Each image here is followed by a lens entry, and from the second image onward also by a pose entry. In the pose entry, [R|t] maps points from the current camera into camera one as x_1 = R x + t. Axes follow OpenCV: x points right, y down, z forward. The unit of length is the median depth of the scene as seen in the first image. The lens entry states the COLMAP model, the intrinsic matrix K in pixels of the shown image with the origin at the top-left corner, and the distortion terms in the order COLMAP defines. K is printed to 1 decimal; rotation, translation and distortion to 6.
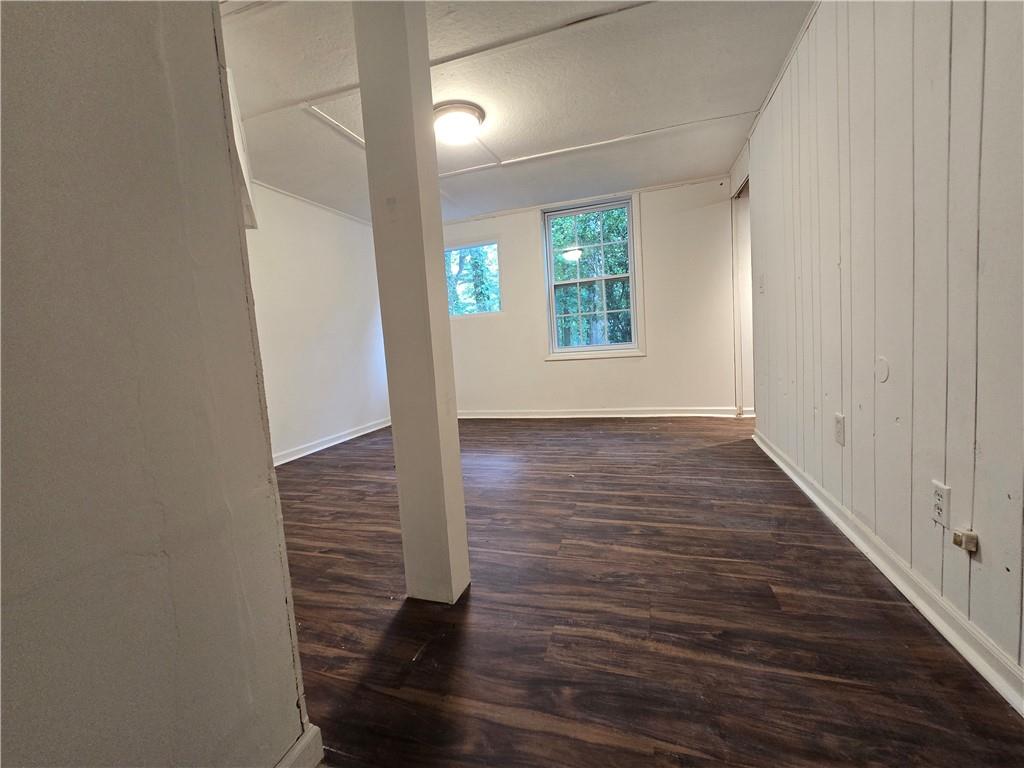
lens RADIAL K [[417.6, 0, 514.0], [0, 417.6, 378.9], [0, 0, 1]] dist [0.000698, -0.000896]
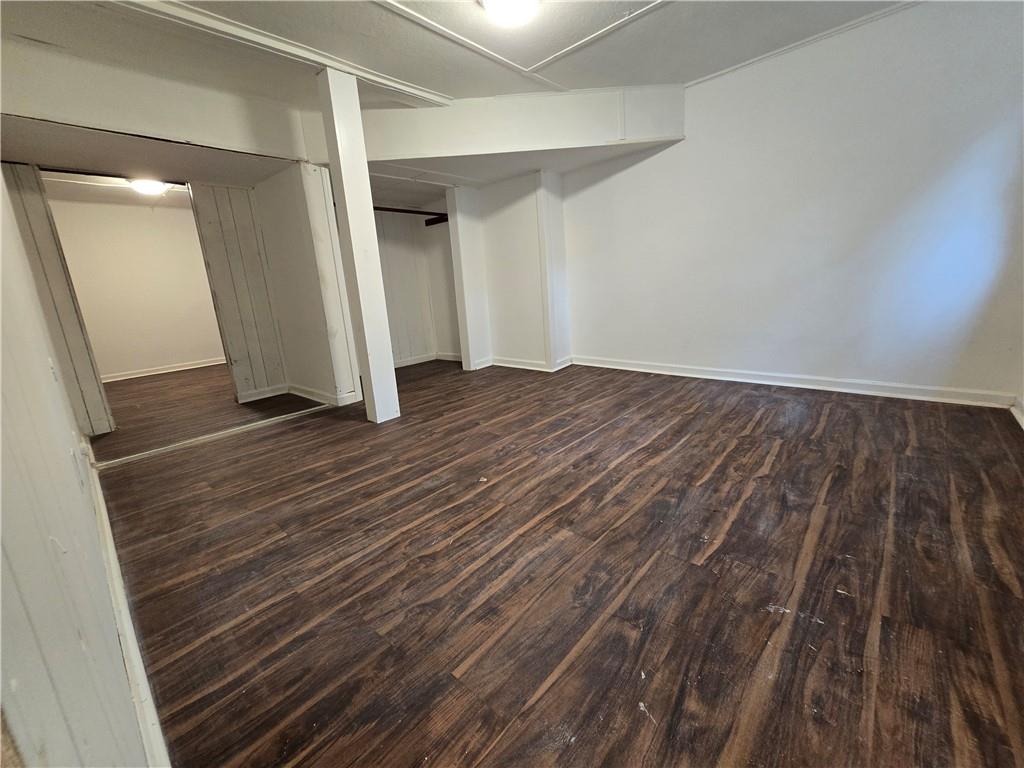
lens RADIAL K [[417.6, 0, 512.0], [0, 417.6, 380.9], [0, 0, 1]] dist [0.000698, -0.000896]
pose [[-0.413179, 0.298950, -0.860181, 0.780742], [0.010753, 0.946116, 0.323650, -0.193503], [0.910586, 0.124476, -0.394130, 1.465500]]
